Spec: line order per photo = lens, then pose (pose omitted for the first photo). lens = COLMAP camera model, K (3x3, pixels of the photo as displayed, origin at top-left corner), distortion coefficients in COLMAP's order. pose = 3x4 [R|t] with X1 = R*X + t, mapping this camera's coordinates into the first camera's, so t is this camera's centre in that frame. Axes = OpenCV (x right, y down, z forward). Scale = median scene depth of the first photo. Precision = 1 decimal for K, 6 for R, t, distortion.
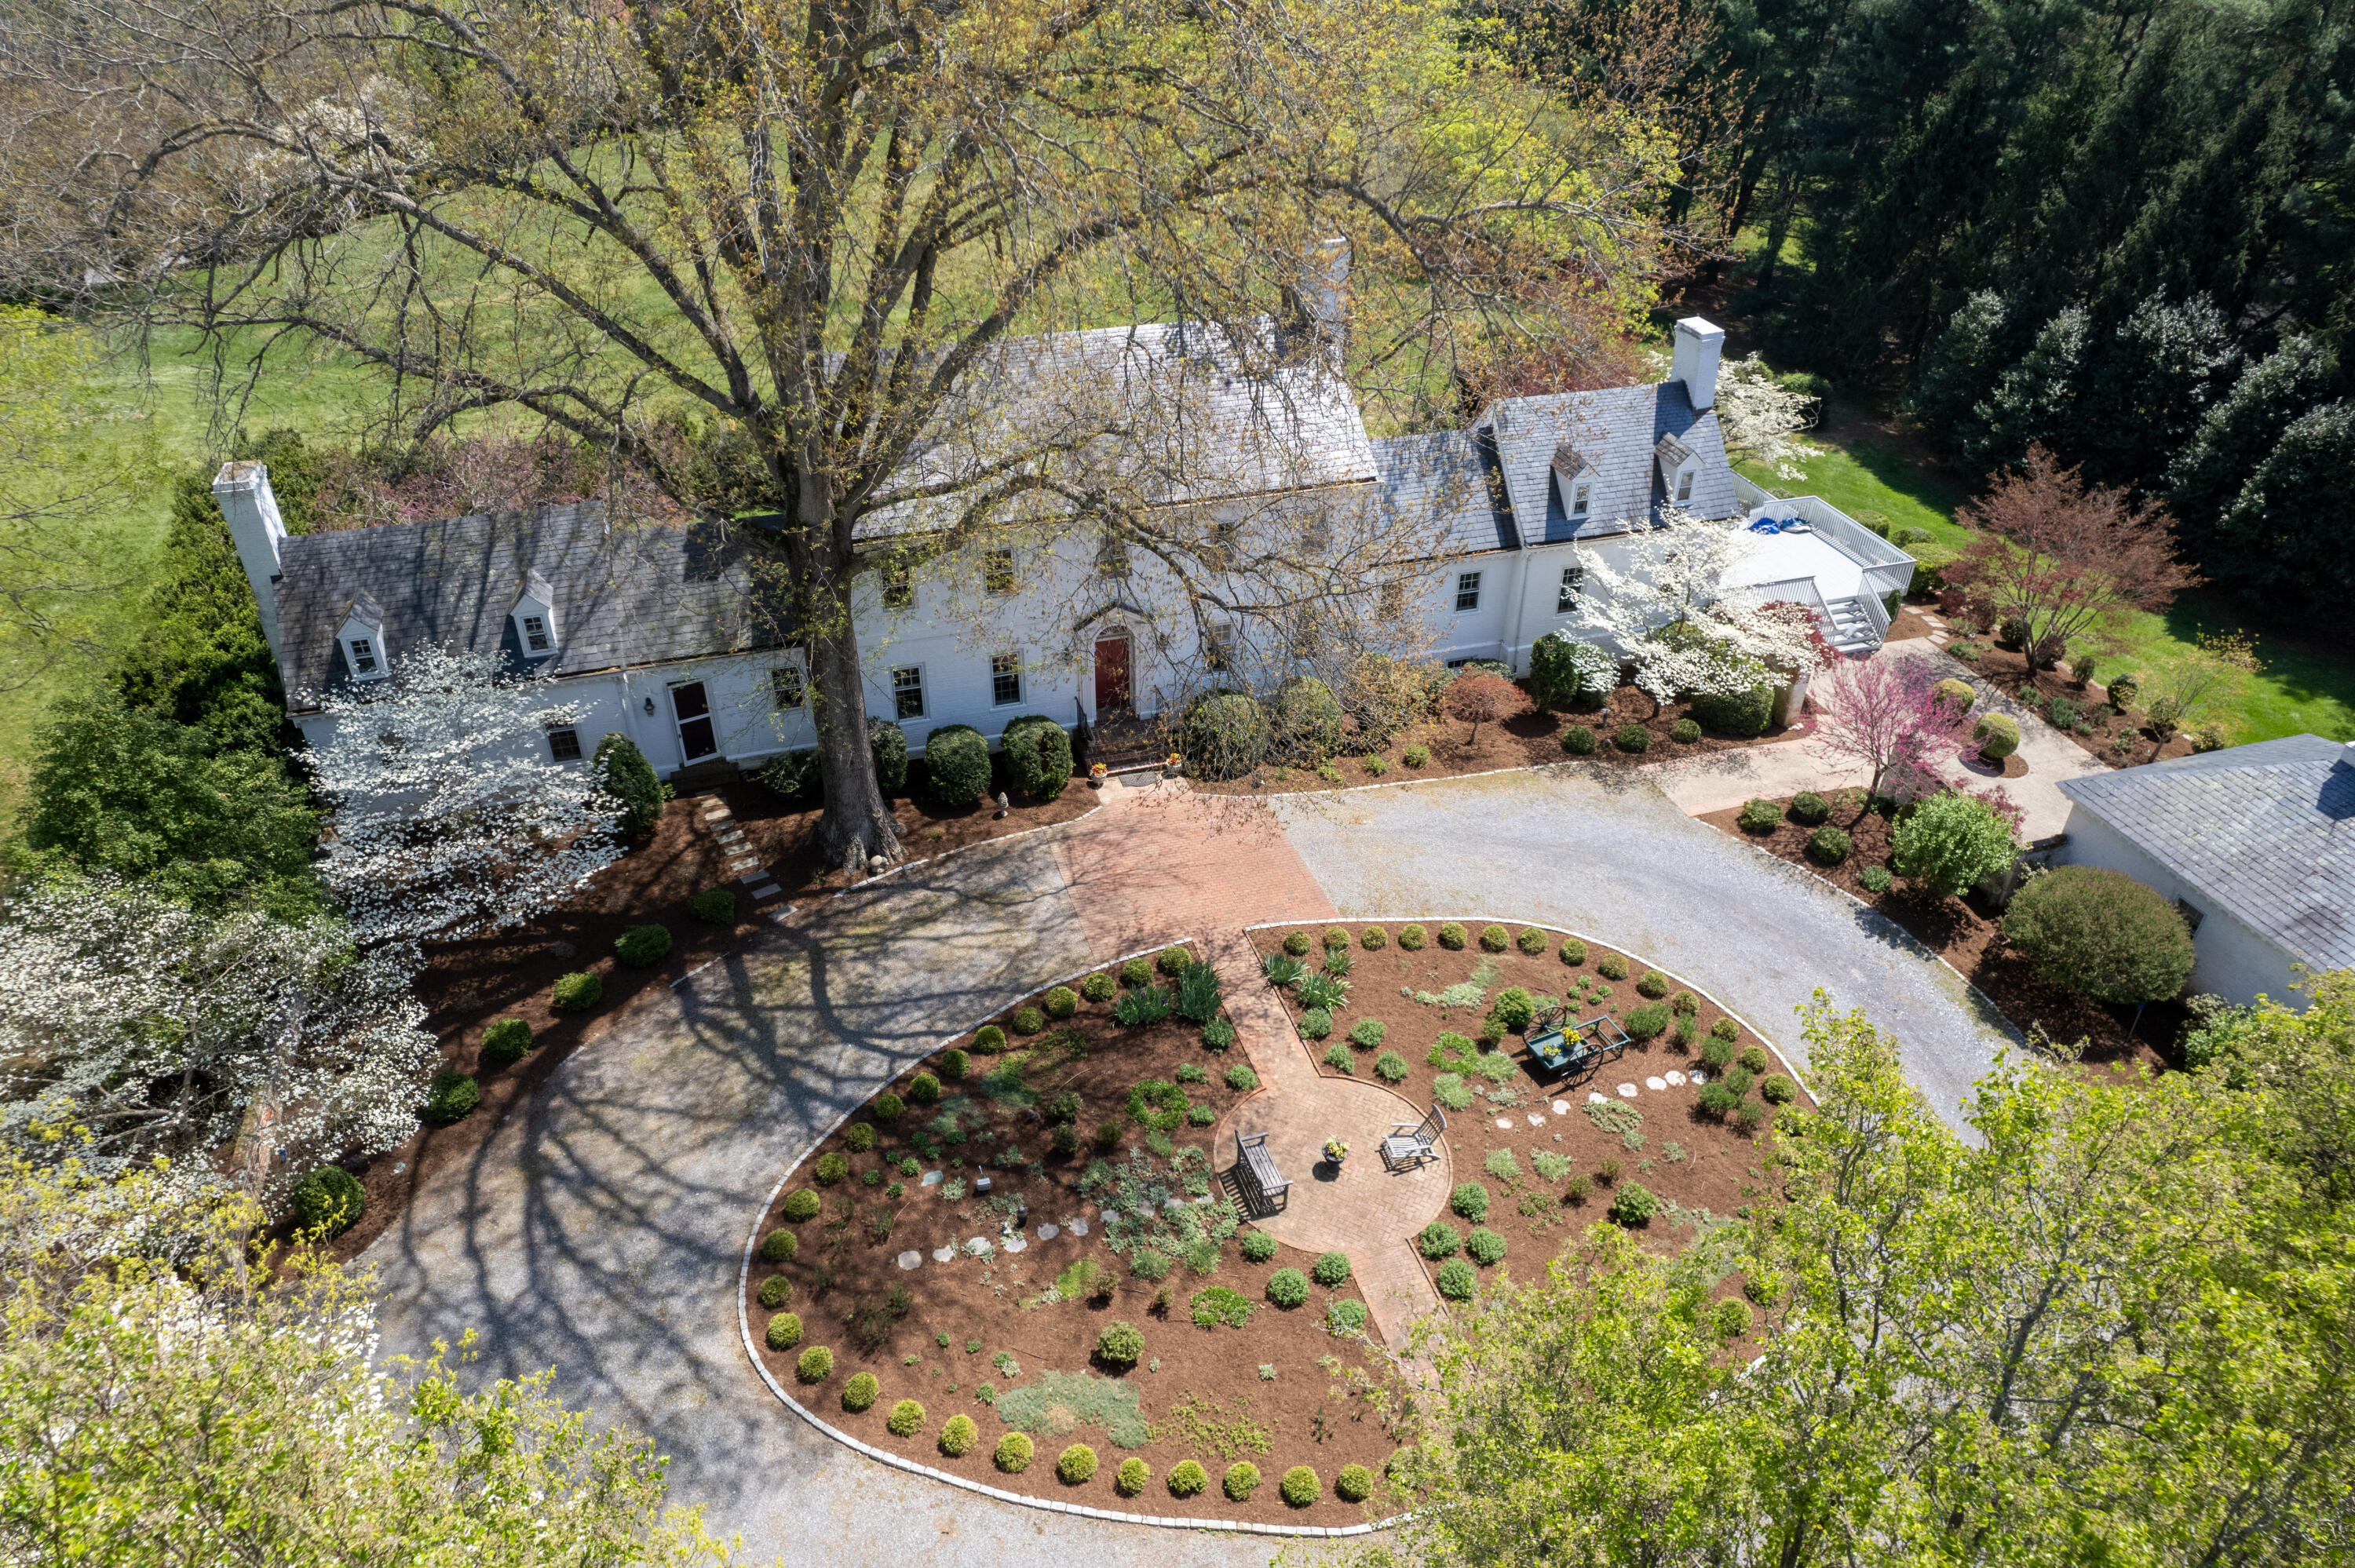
lens RADIAL K [[1509.8, 0, 1178.6], [0, 1509.8, 764.5], [0, 0, 1]] dist [-0.075035, 0.068375]
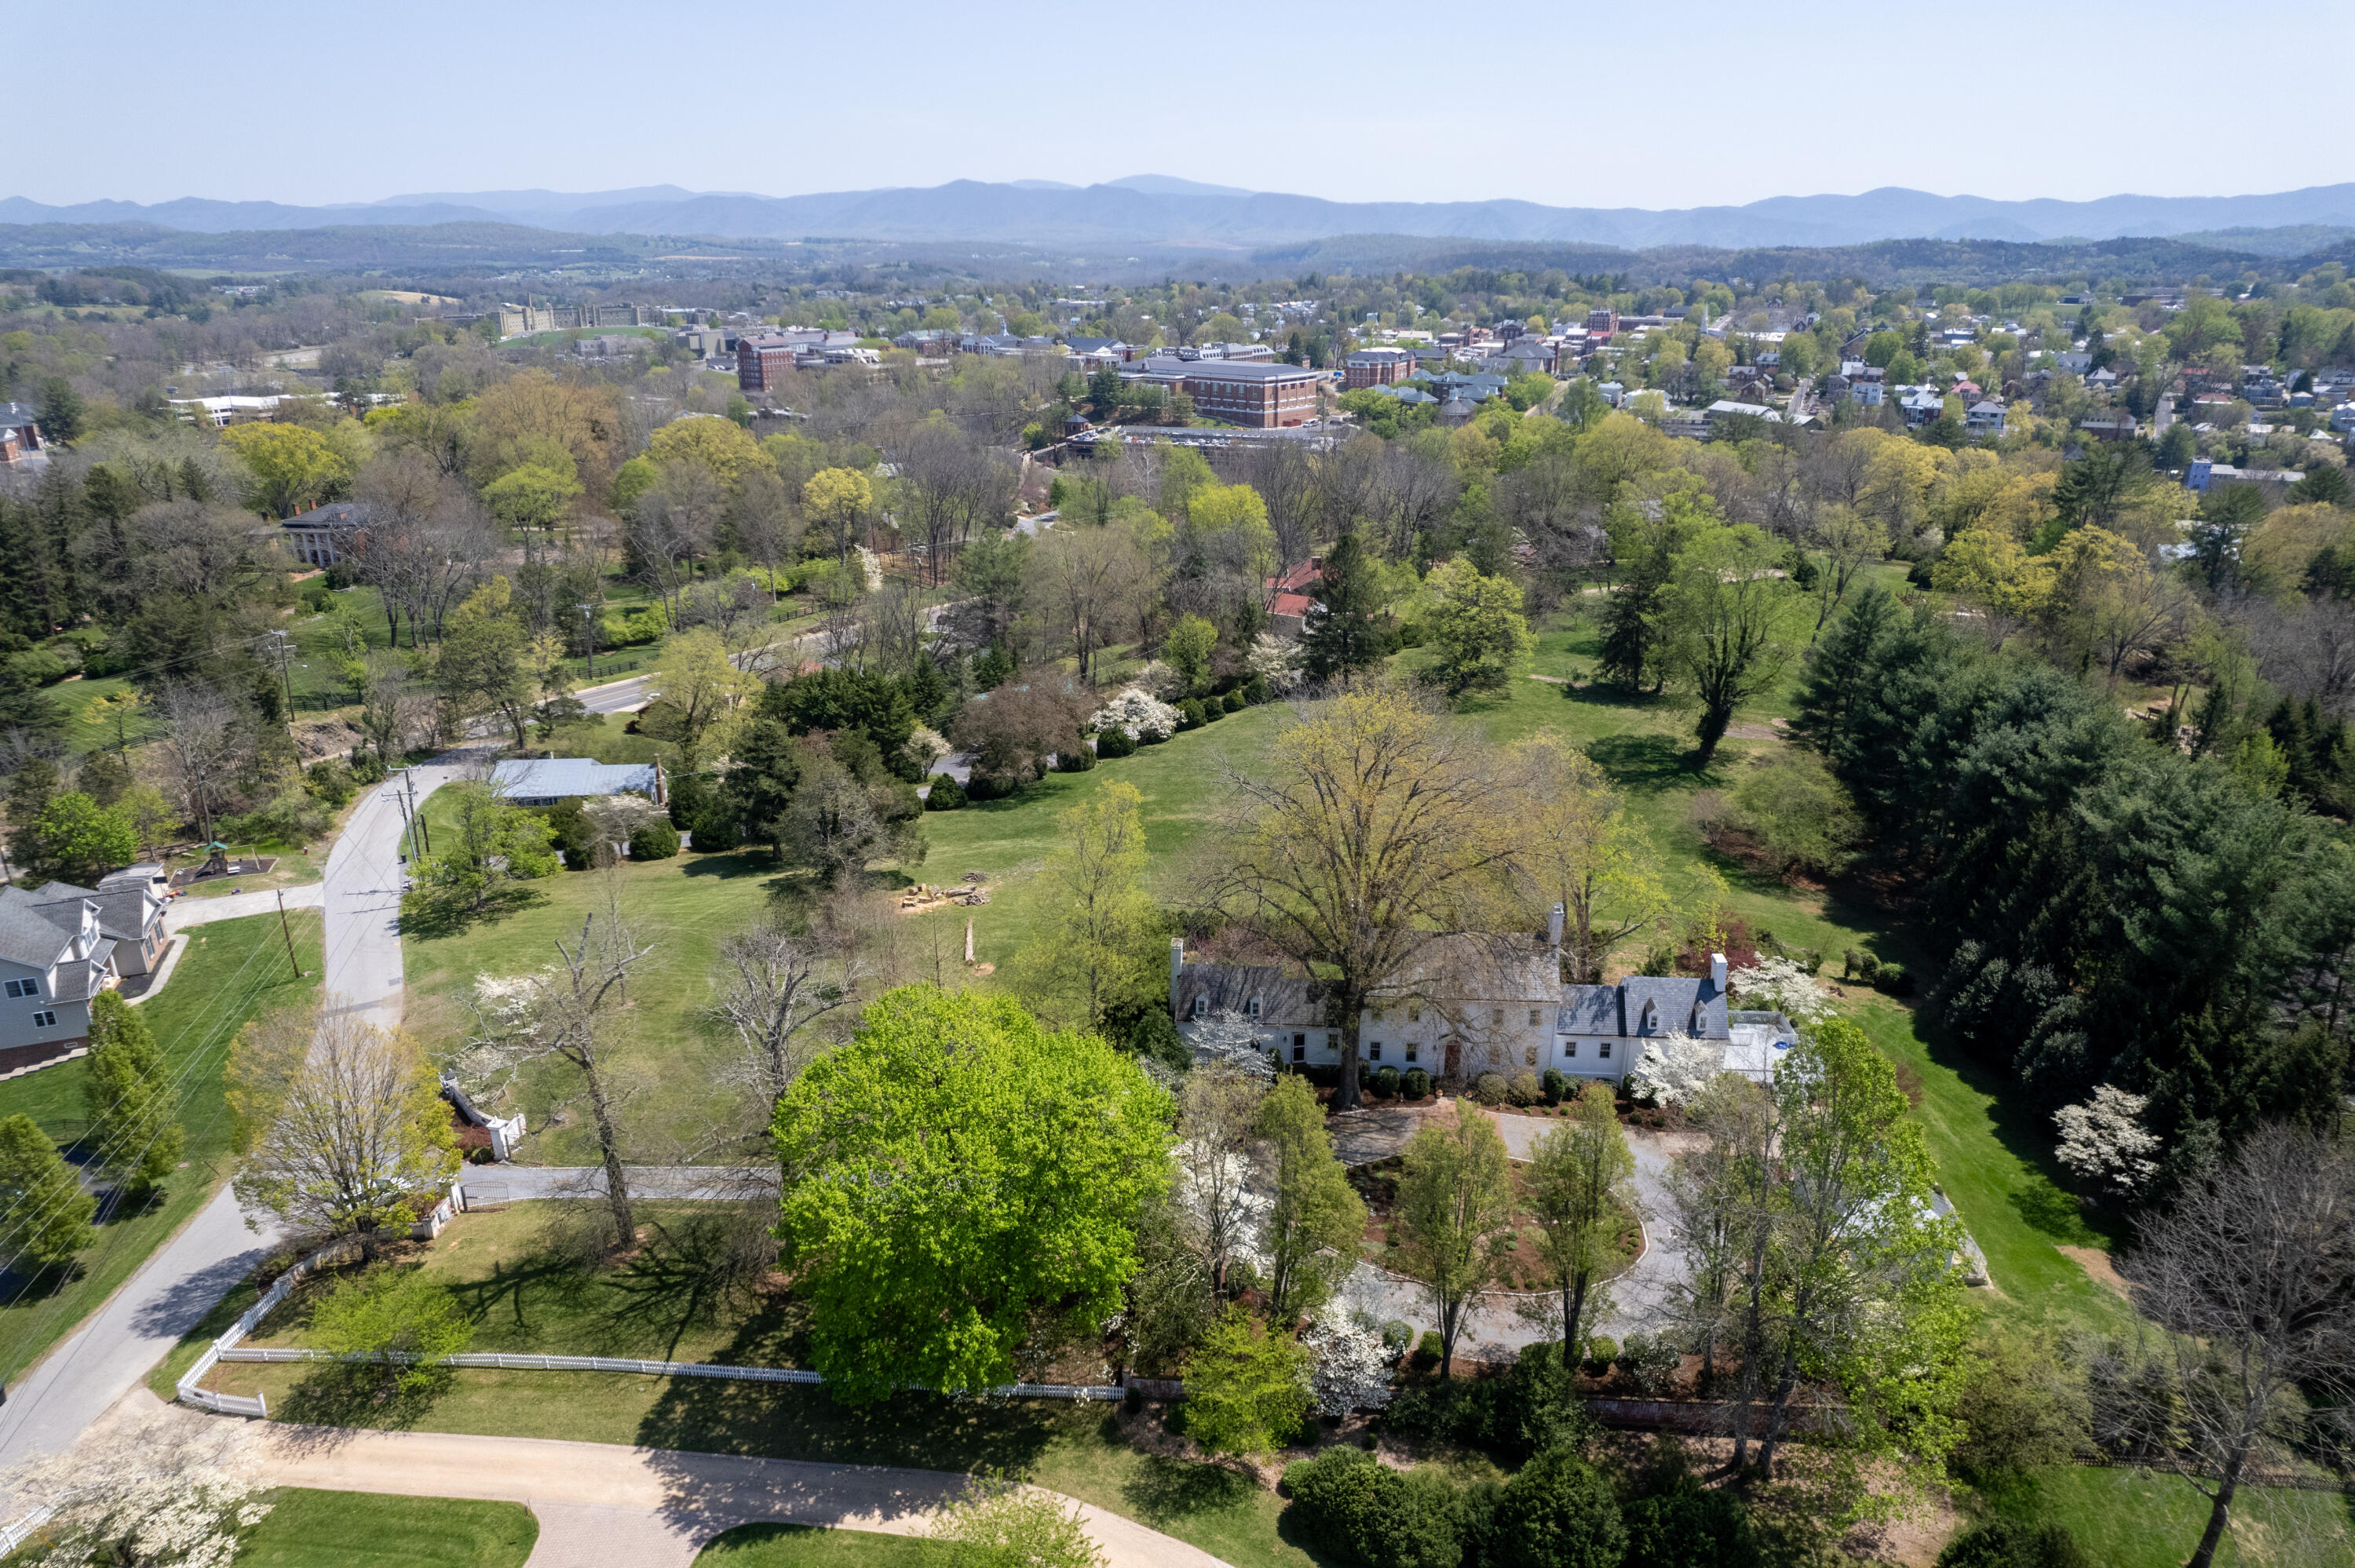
lens RADIAL K [[1509.8, 0, 1176.3], [0, 1509.8, 770.9], [0, 0, 1]] dist [-0.075035, 0.068375]
pose [[0.931313, 0.114939, -0.345609, 0.446618], [-0.196677, 0.957364, -0.211594, 0.137961], [0.306554, 0.265034, 0.914211, -2.107482]]
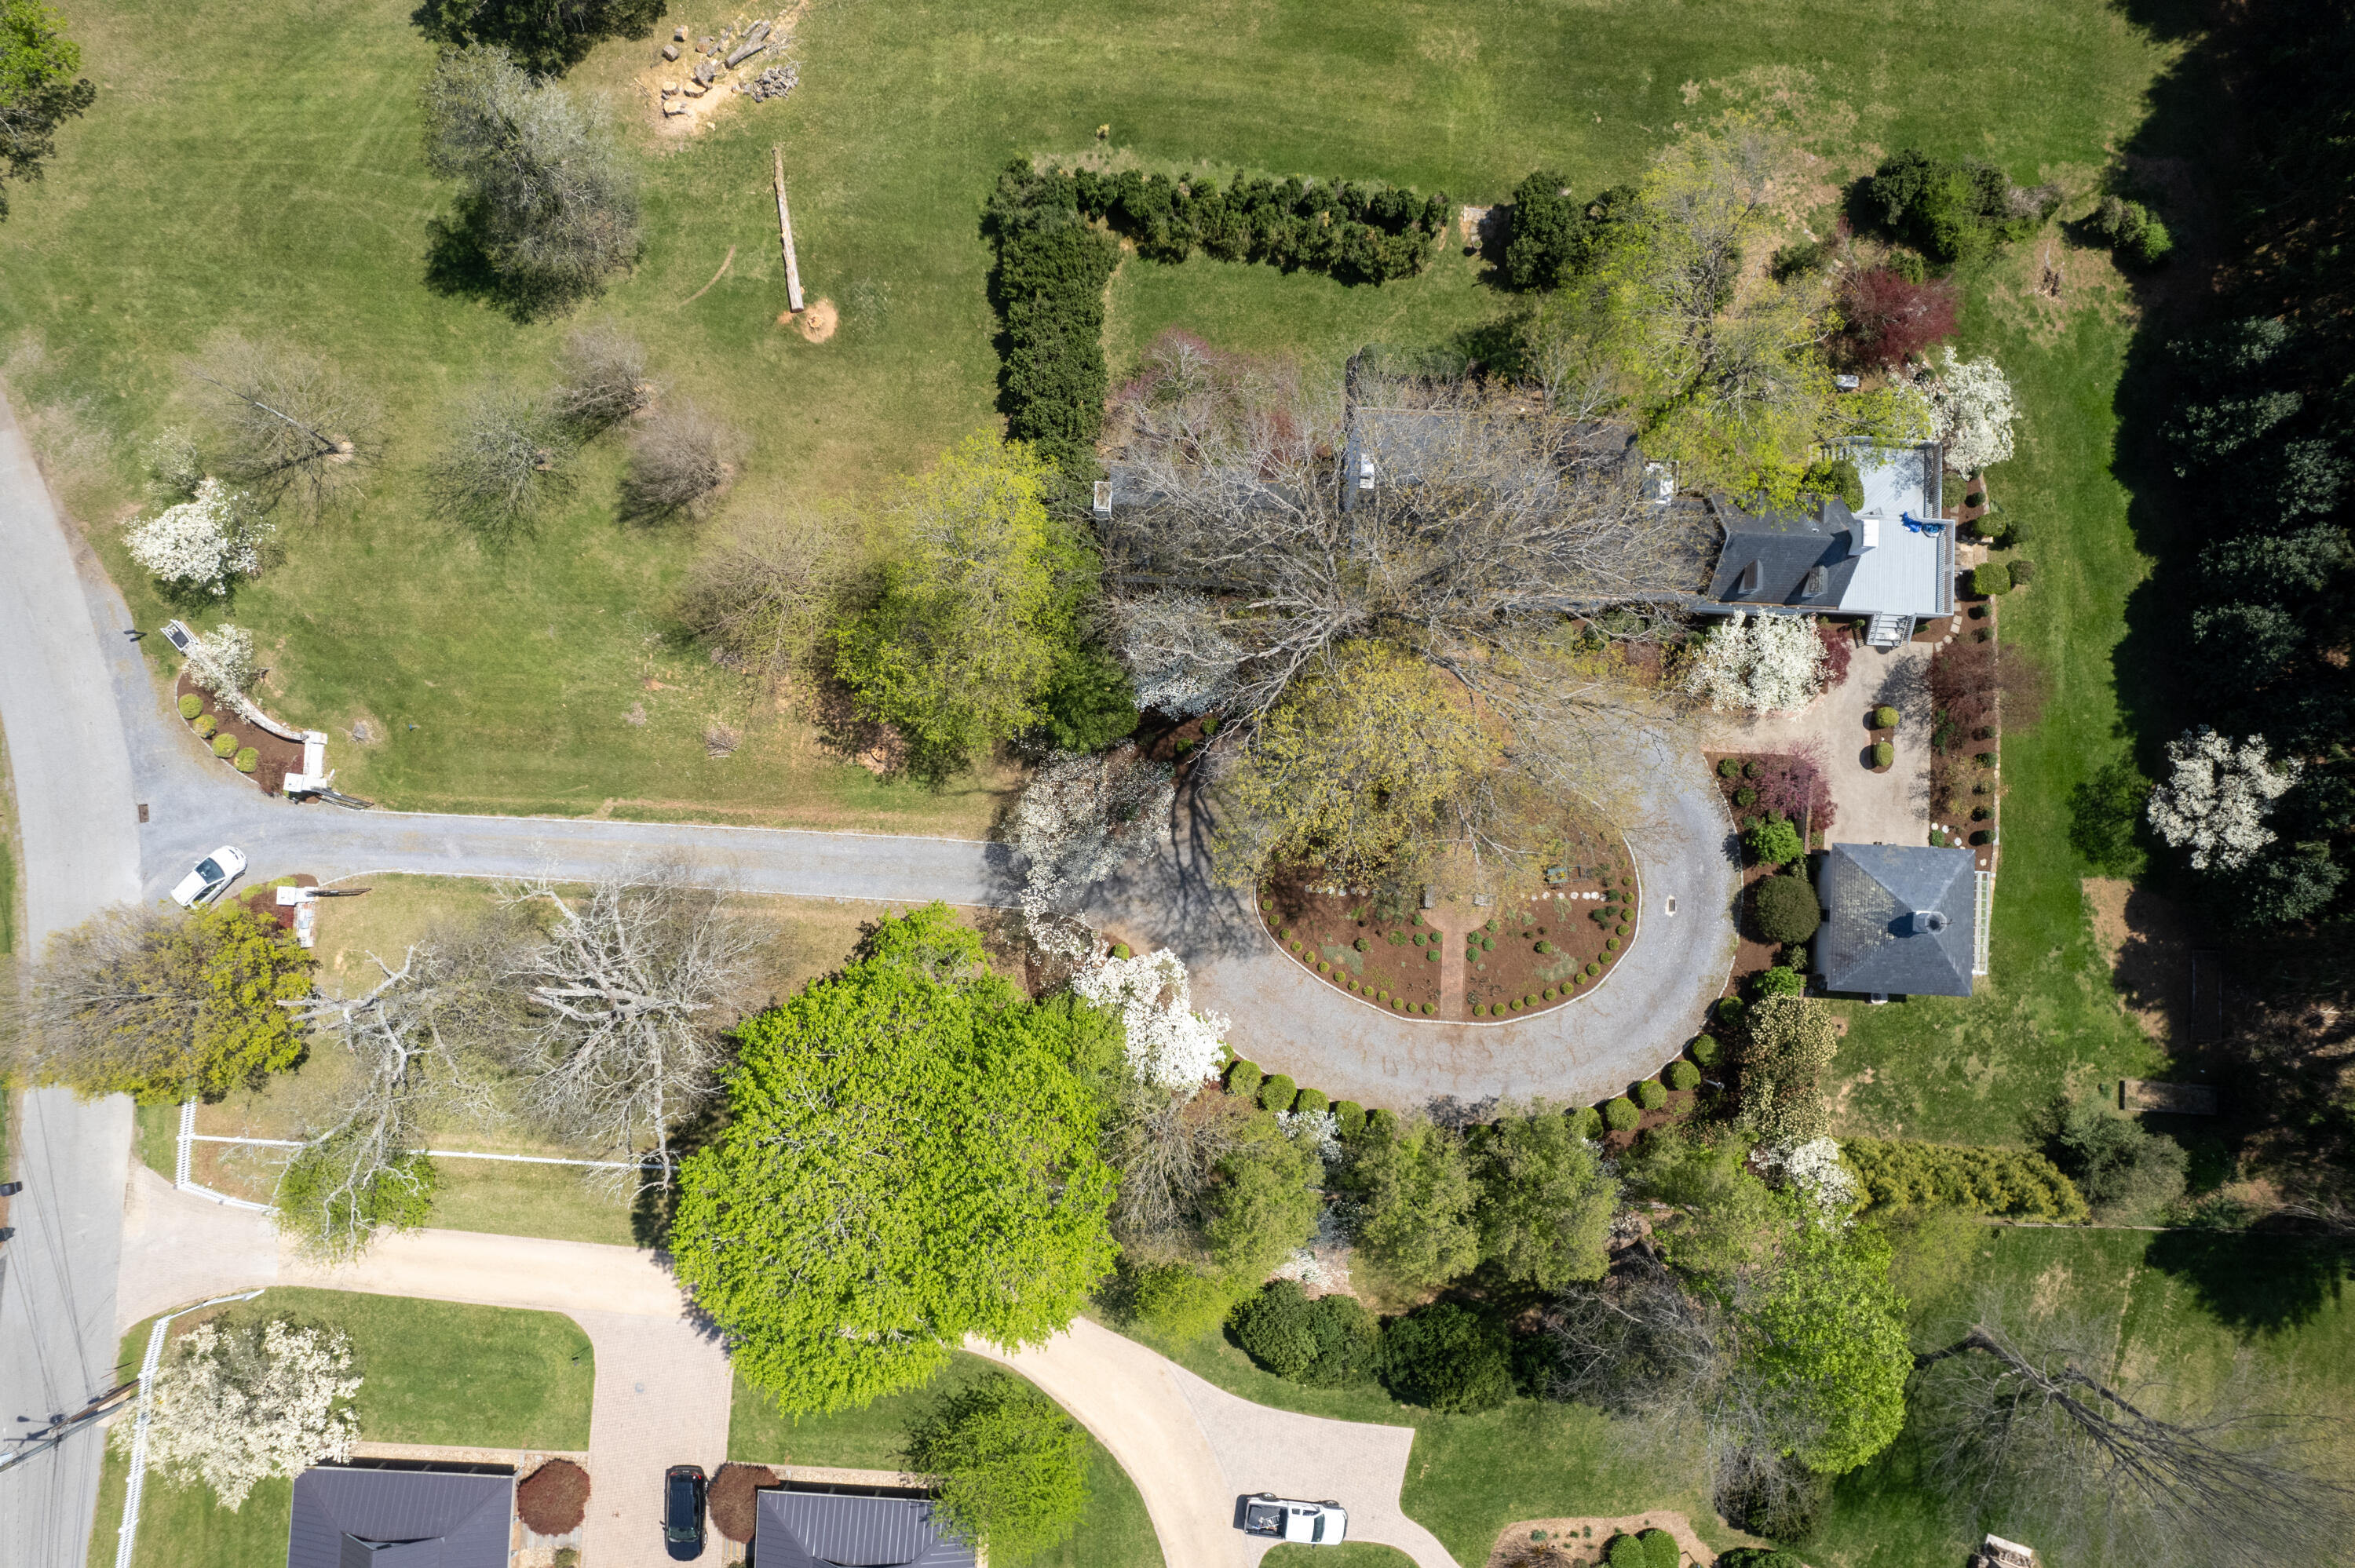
lens RADIAL K [[1509.8, 0, 1178.2], [0, 1509.8, 767.4], [0, 0, 1]] dist [-0.075035, 0.068375]
pose [[0.939236, 0.342671, -0.020308, -0.371117], [-0.186881, 0.560058, 0.807100, -1.854069], [0.287943, -0.754262, 0.590065, -0.590877]]
